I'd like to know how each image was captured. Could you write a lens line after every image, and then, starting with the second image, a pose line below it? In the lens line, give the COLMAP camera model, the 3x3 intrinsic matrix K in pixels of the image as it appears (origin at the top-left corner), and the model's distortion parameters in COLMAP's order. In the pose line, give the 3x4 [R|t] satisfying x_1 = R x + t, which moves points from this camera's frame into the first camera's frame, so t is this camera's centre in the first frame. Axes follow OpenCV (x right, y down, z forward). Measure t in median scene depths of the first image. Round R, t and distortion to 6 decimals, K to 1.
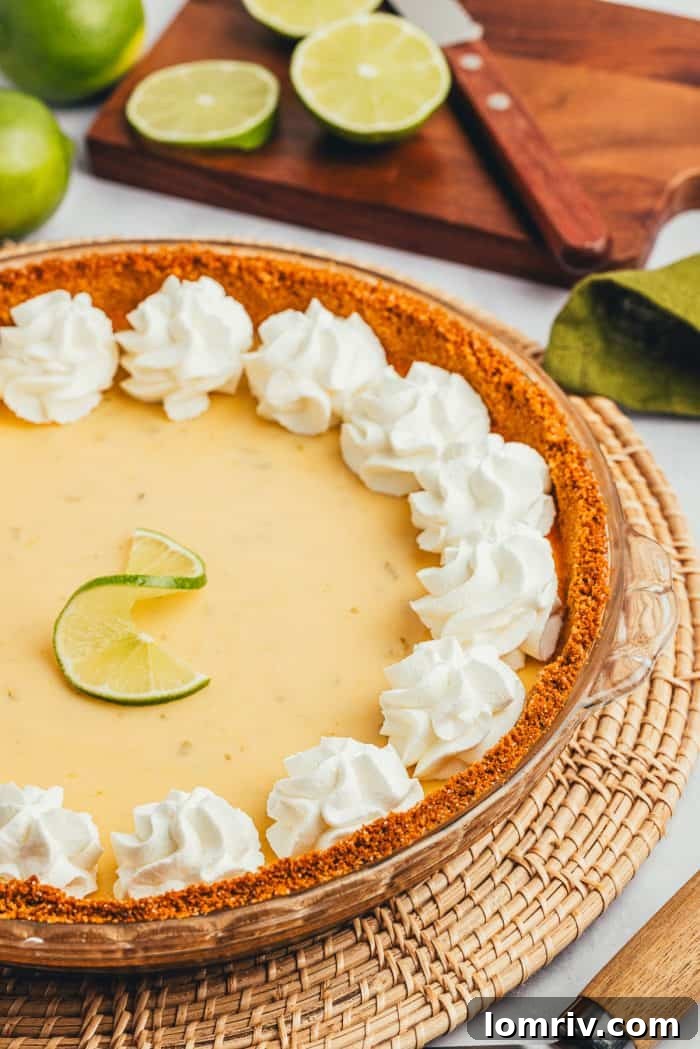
lens RADIAL K [[4688.1, 0, 350.0], [0, 4688.1, 524.5], [0, 0, 1]] dist [-0.174047, -0.842731]
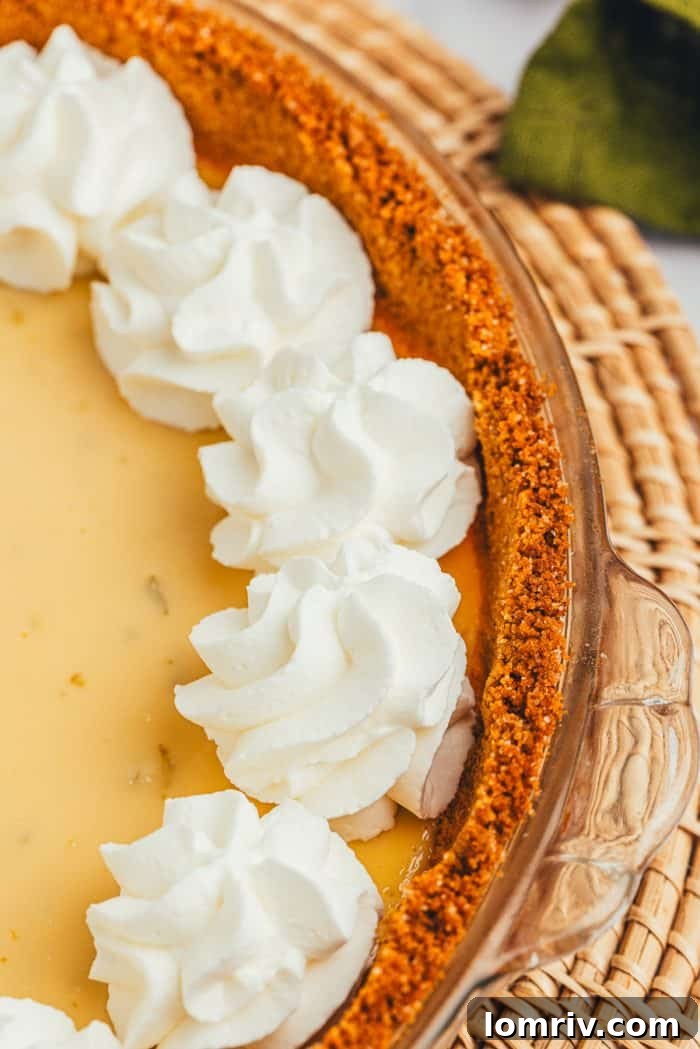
lens RADIAL K [[4688.1, 0, 350.0], [0, 4688.1, 524.5], [0, 0, 1]] dist [-0.174047, -0.842731]
pose [[0.998242, 0.042151, -0.041679, 0.051057], [-0.035239, 0.987357, 0.154545, -0.078223], [0.047666, -0.152805, 0.987106, 0.493126]]
